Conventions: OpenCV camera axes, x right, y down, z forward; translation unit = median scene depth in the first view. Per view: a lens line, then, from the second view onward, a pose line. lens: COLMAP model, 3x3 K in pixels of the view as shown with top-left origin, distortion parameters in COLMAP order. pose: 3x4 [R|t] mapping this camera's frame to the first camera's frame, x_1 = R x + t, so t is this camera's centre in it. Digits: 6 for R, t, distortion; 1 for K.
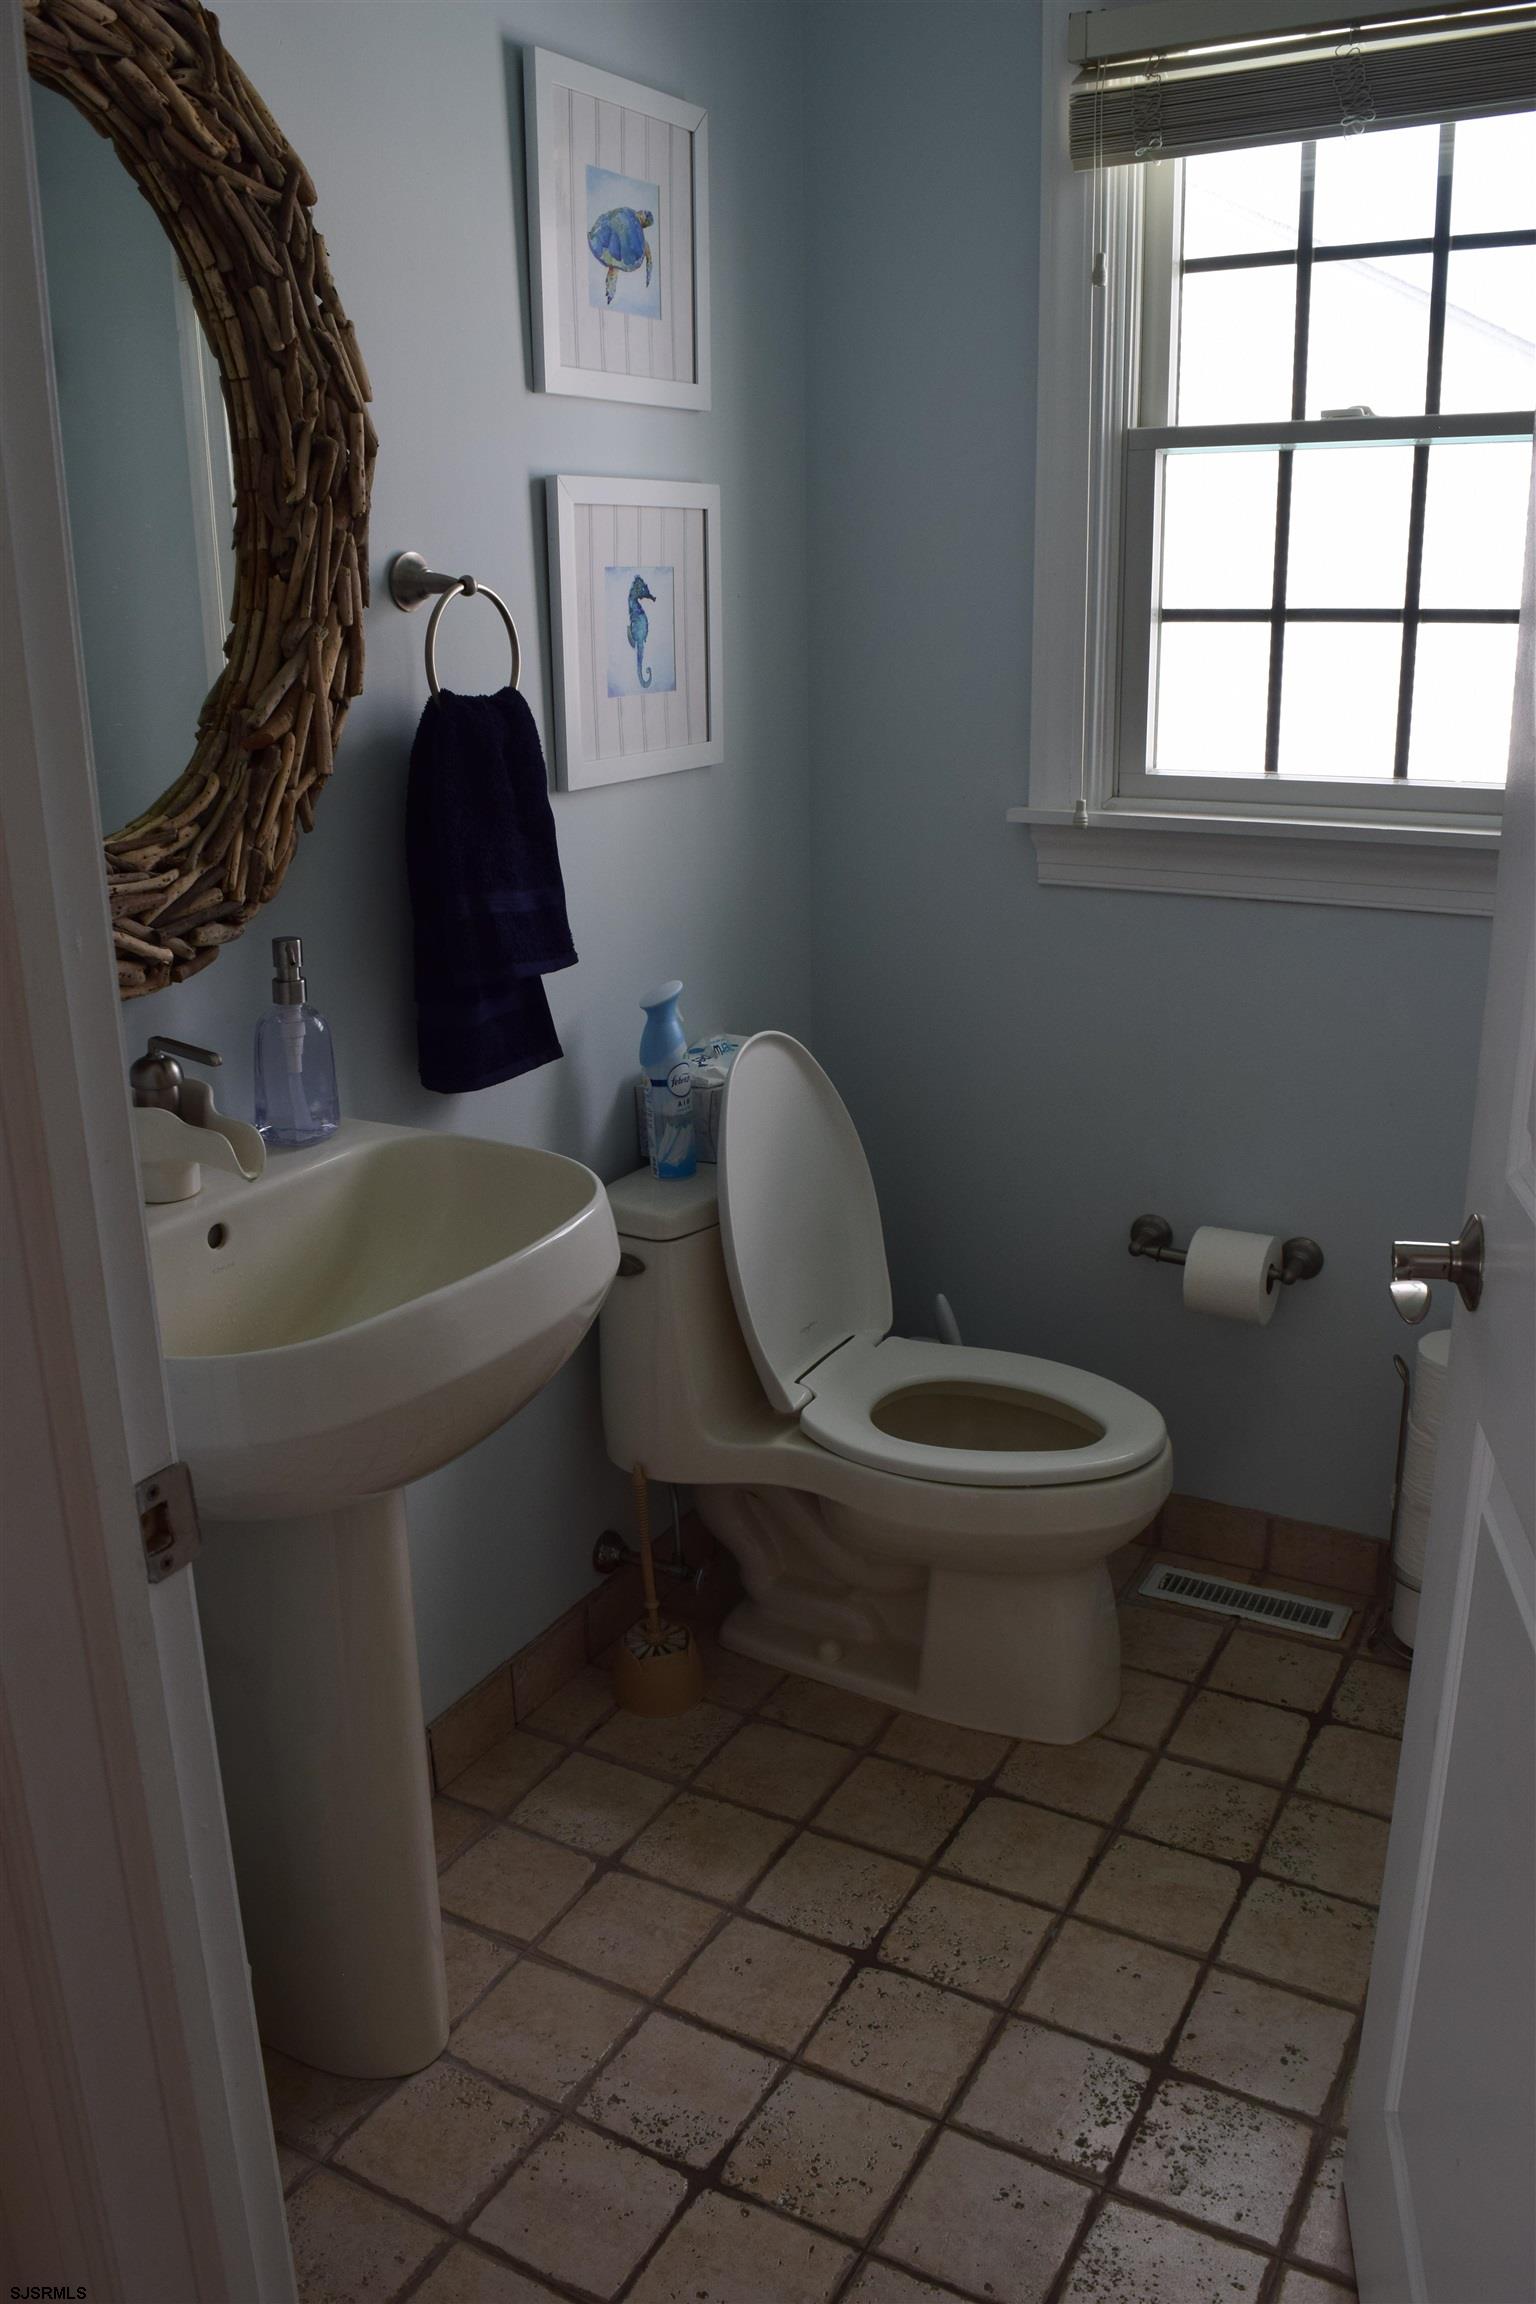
lens RADIAL K [[1810.2, 0, 768.0], [0, 1810.2, 1152.0], [0, 0, 1]] dist [-0.090560, 0.016143]
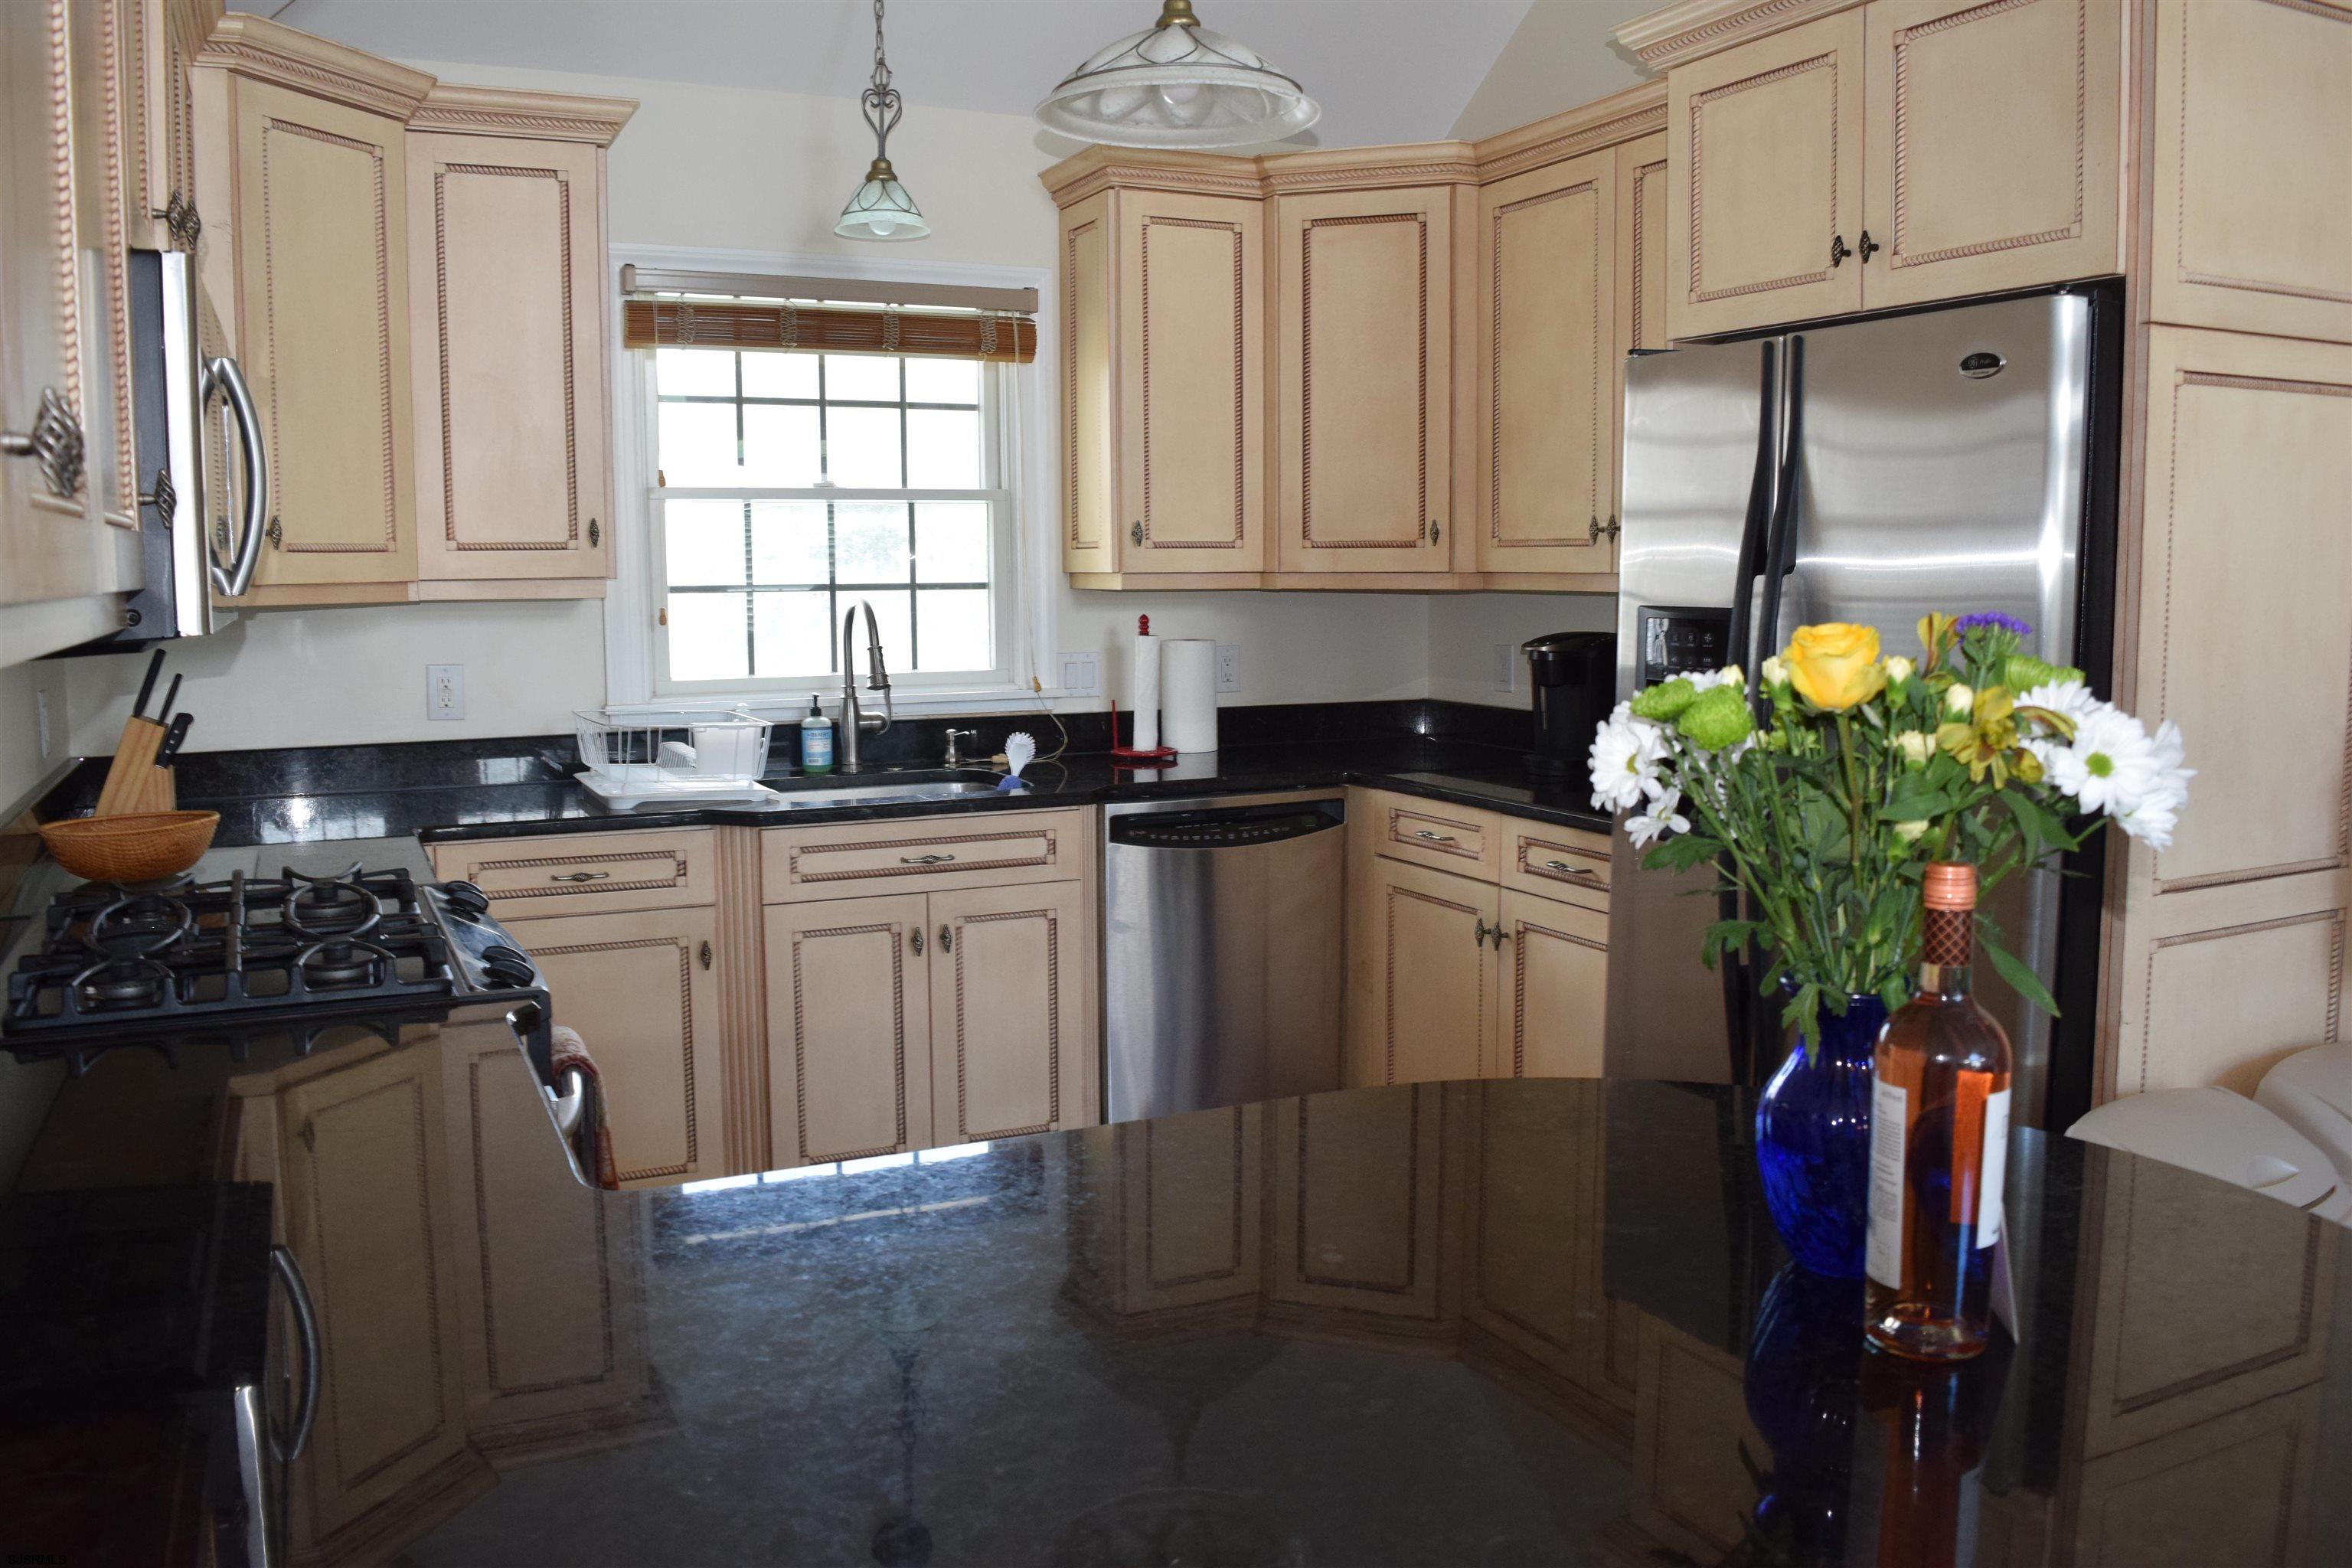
lens RADIAL K [[1847.9, 0, 1176.0], [0, 1847.9, 784.0], [0, 0, 1]] dist [-0.090560, 0.016143]
pose [[0.573644, -0.077550, 0.815425, -0.983465], [0.235055, 0.969223, -0.073182, 0.130465], [-0.784654, 0.233650, 0.574218, -0.370831]]
